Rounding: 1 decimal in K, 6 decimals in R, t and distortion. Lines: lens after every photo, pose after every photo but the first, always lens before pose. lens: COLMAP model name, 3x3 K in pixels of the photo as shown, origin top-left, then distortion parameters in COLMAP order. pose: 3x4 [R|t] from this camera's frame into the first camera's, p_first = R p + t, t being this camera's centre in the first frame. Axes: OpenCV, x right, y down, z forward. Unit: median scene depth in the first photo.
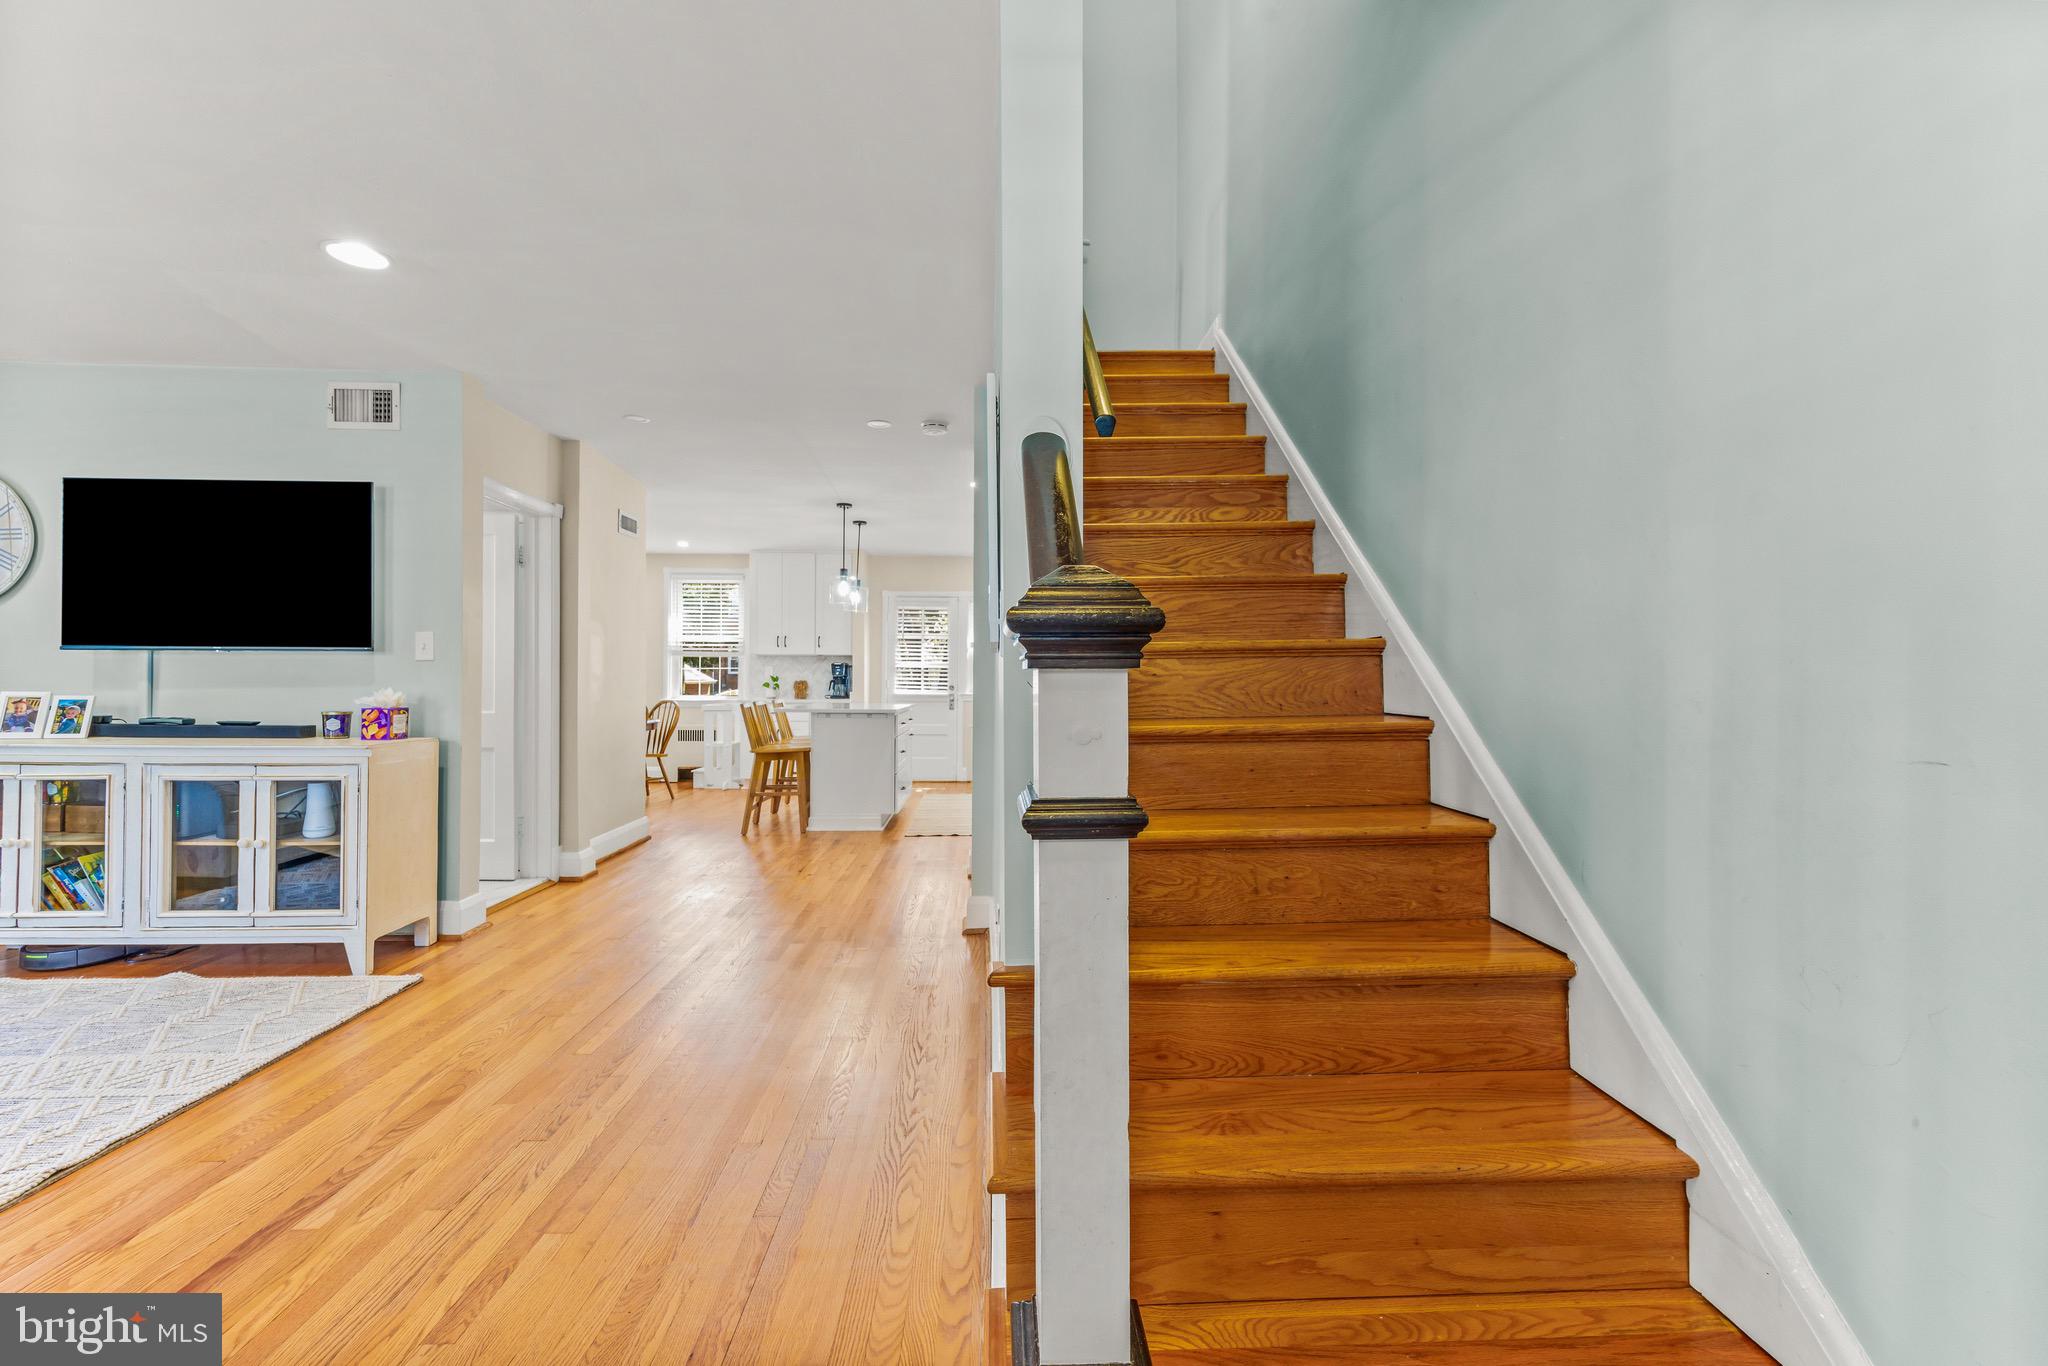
lens RADIAL K [[822.8, 0, 1018.2], [0, 822.8, 677.4], [0, 0, 1]] dist [-0.001405, -0.000007]
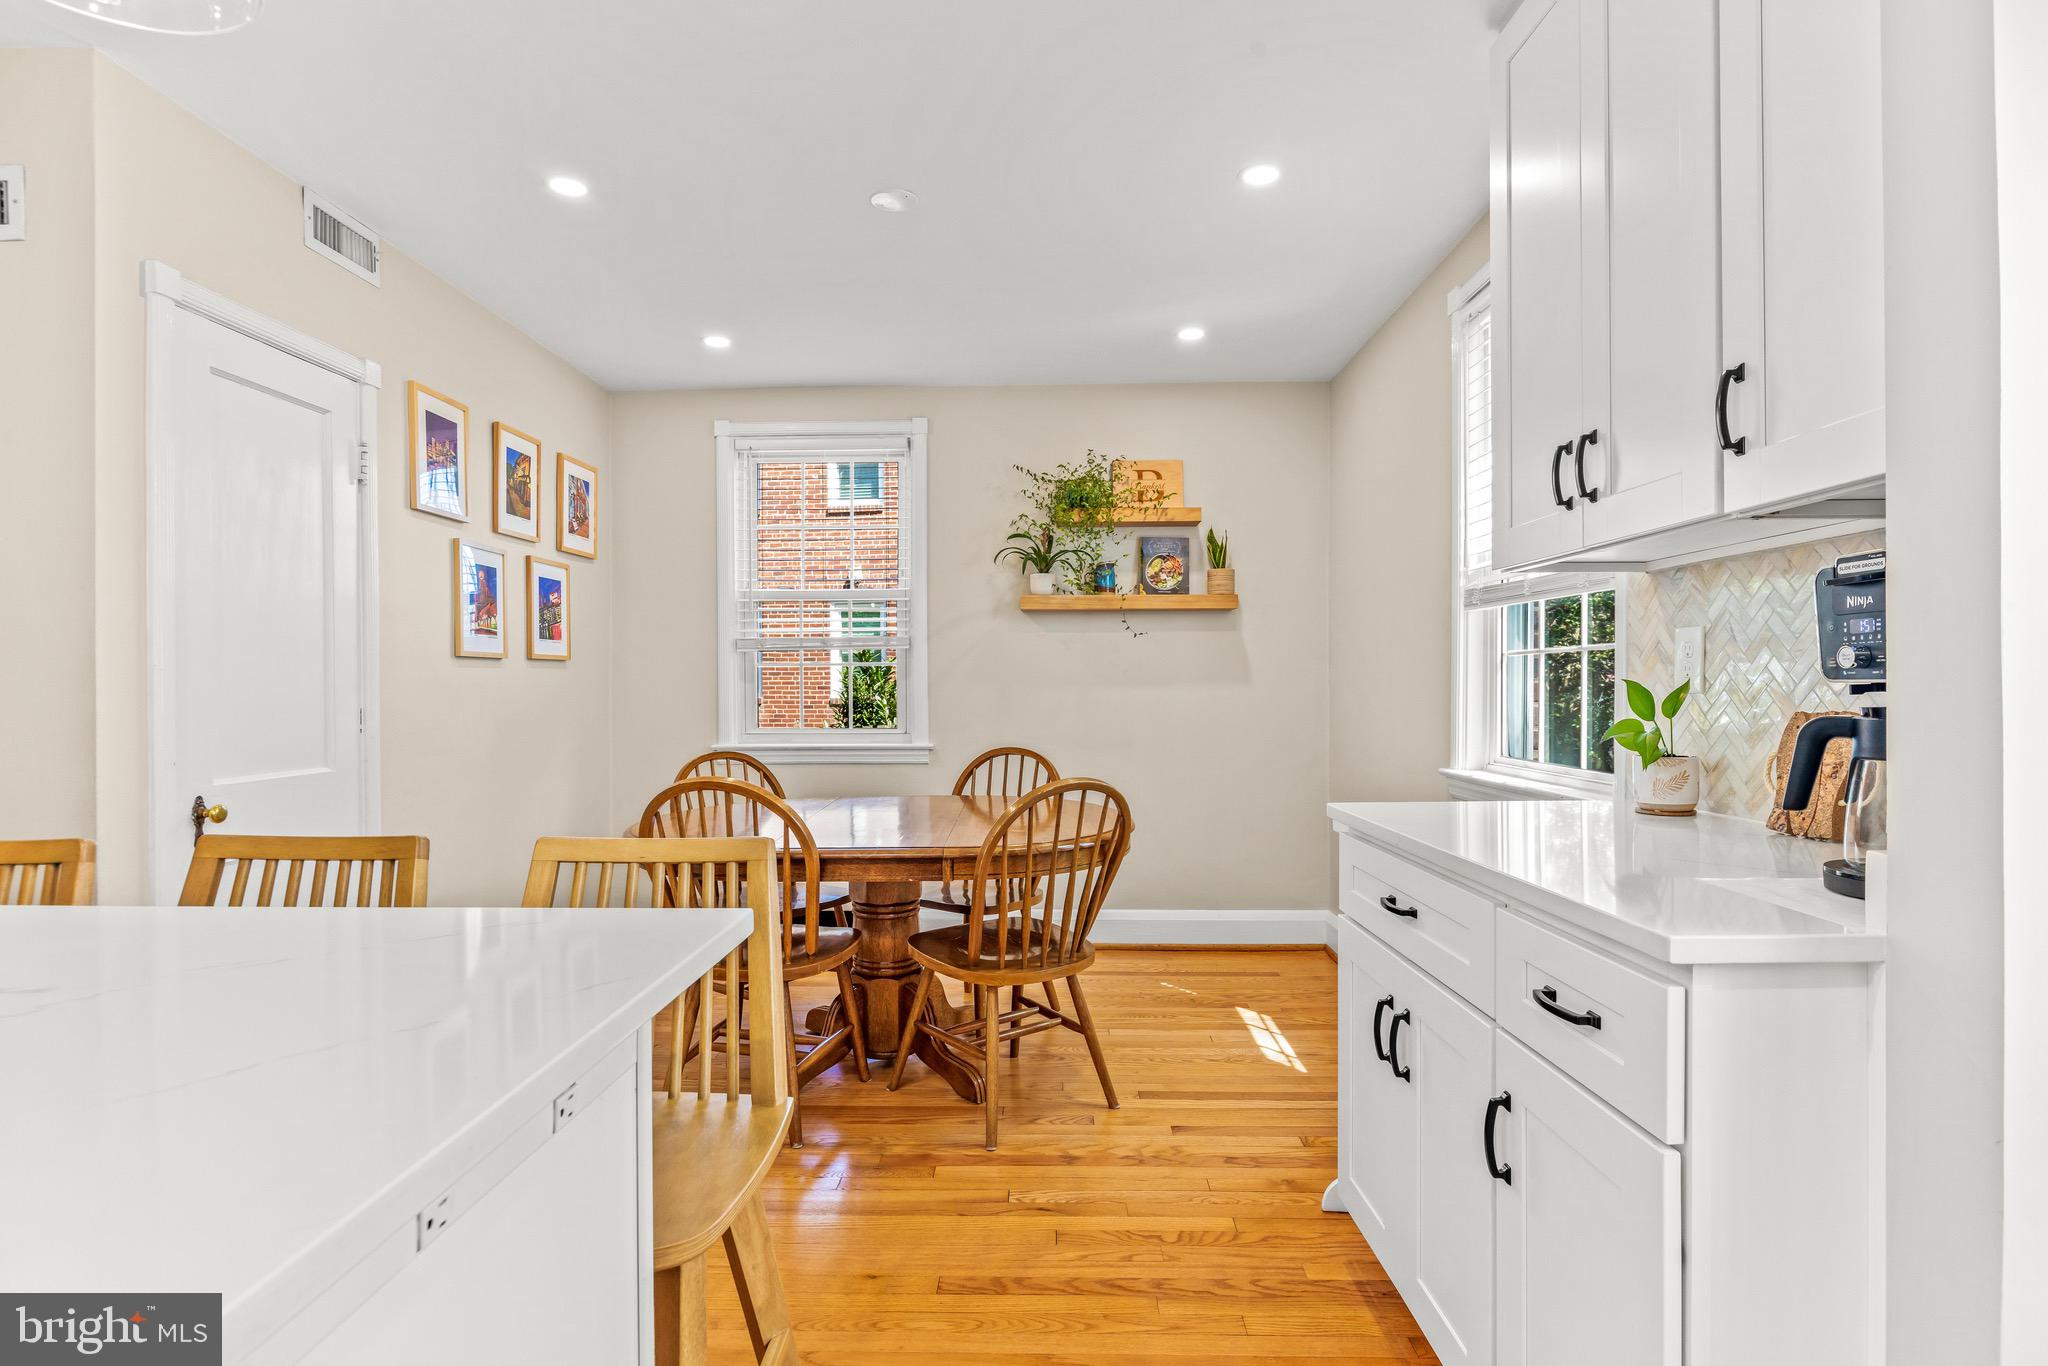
lens RADIAL K [[1024.8, 0, 1023.8], [0, 1024.8, 689.5], [0, 0, 1]] dist [-0.004614, -0.000769]
pose [[-0.067108, -0.001591, -0.997744, -0.199055], [0.008074, 0.999965, -0.002138, -0.003069], [0.997713, -0.008199, -0.067093, 2.285371]]
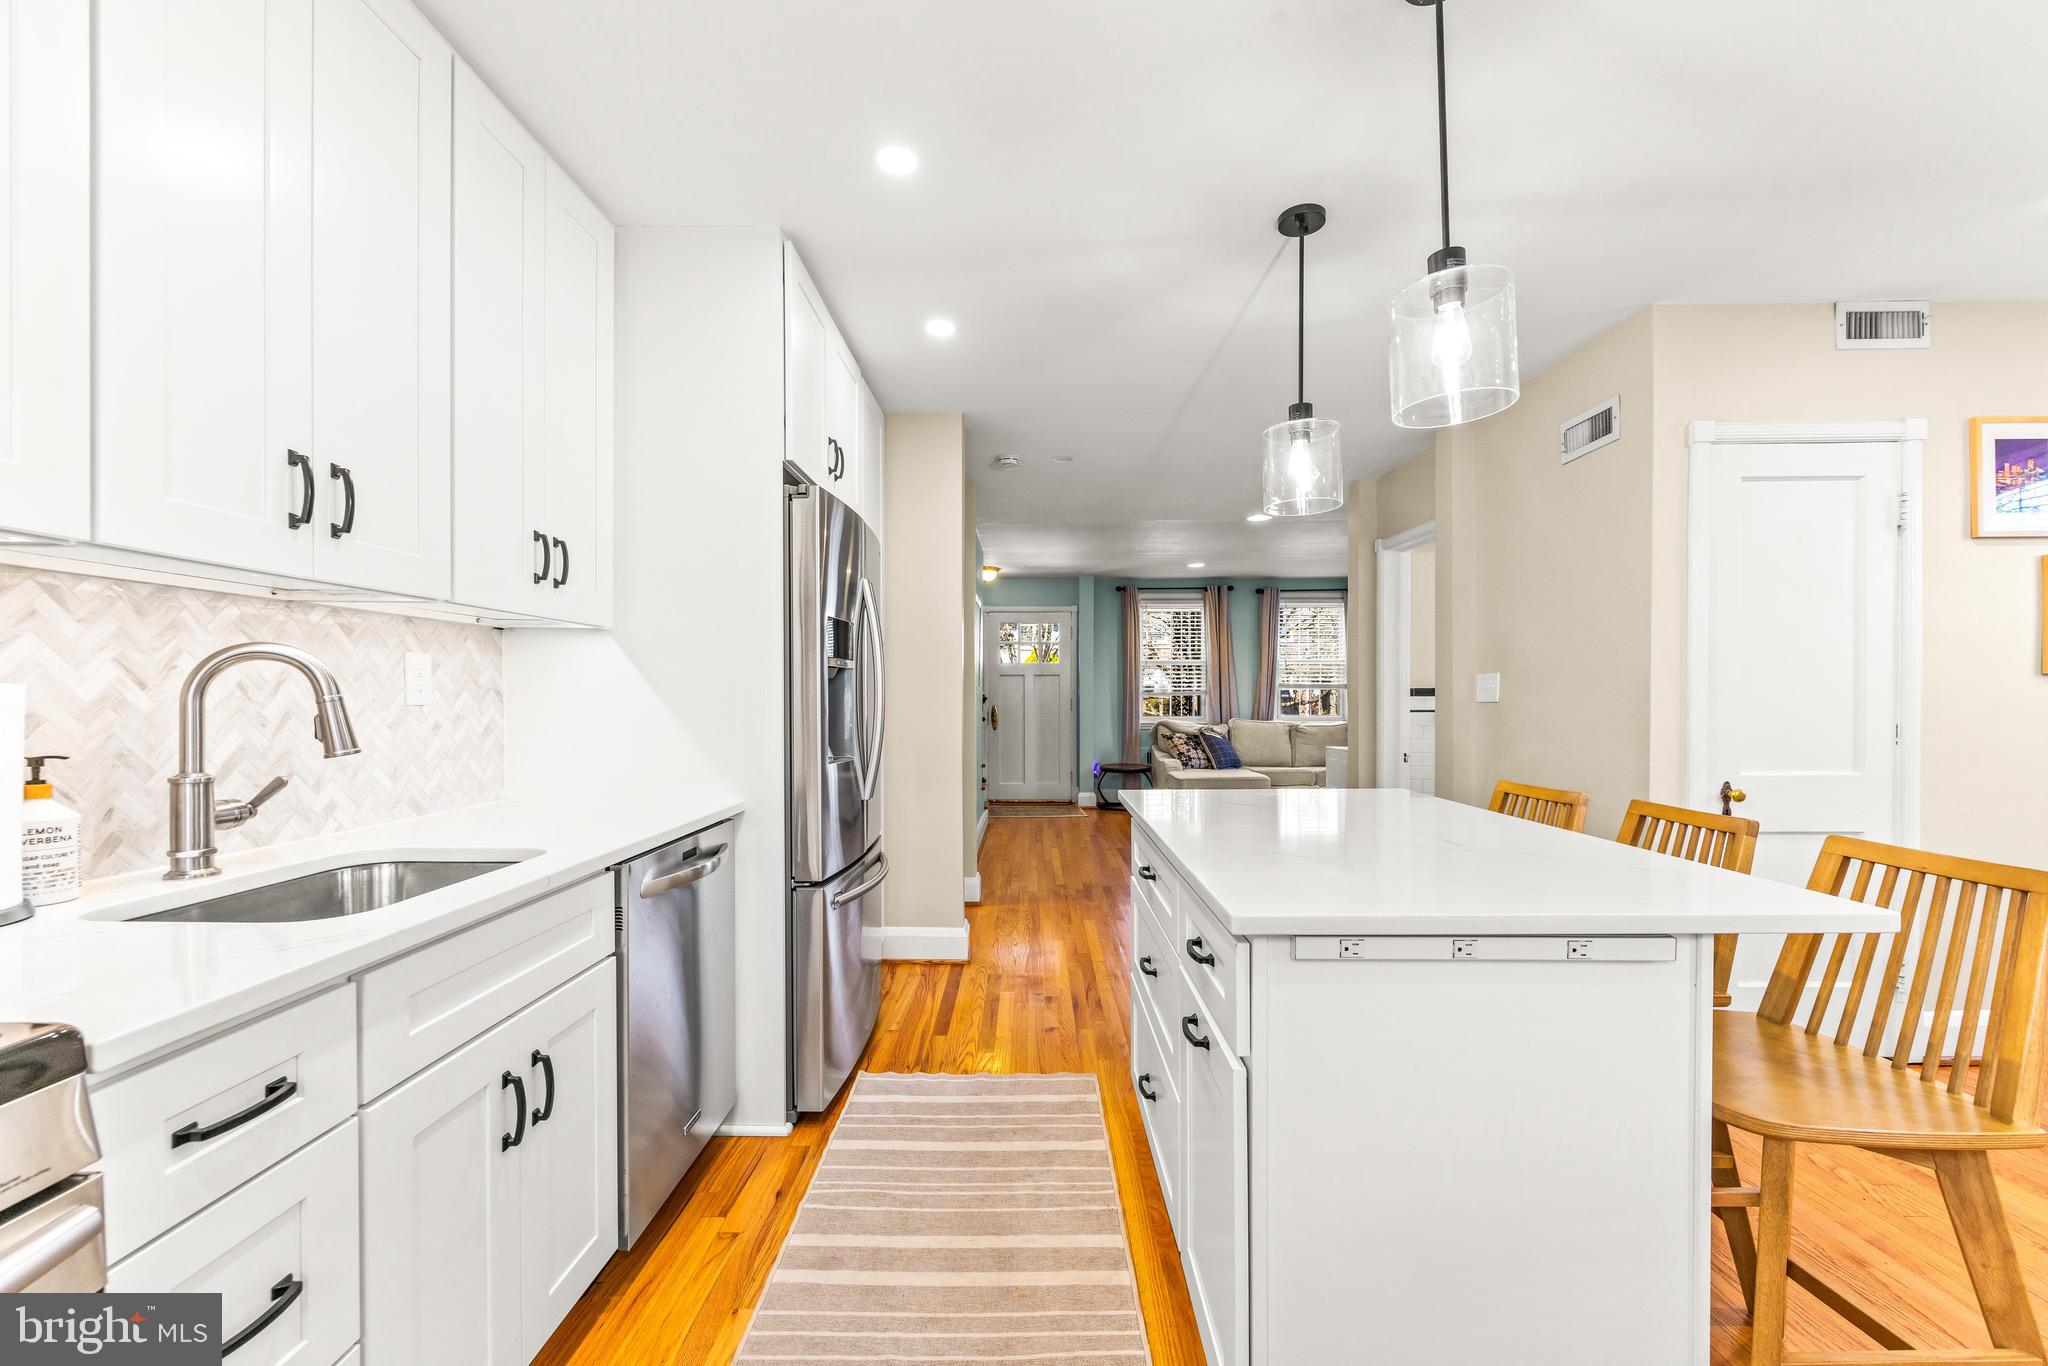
lens RADIAL K [[829.5, 0, 1022.3], [0, 829.5, 708.8], [0, 0, 1]] dist [0.000008, 0.000112]
pose [[-0.998863, -0.003017, 0.047586, -0.206943], [-0.002490, 0.999935, 0.011139, -0.014326], [-0.047617, 0.011008, -0.998805, 2.509920]]
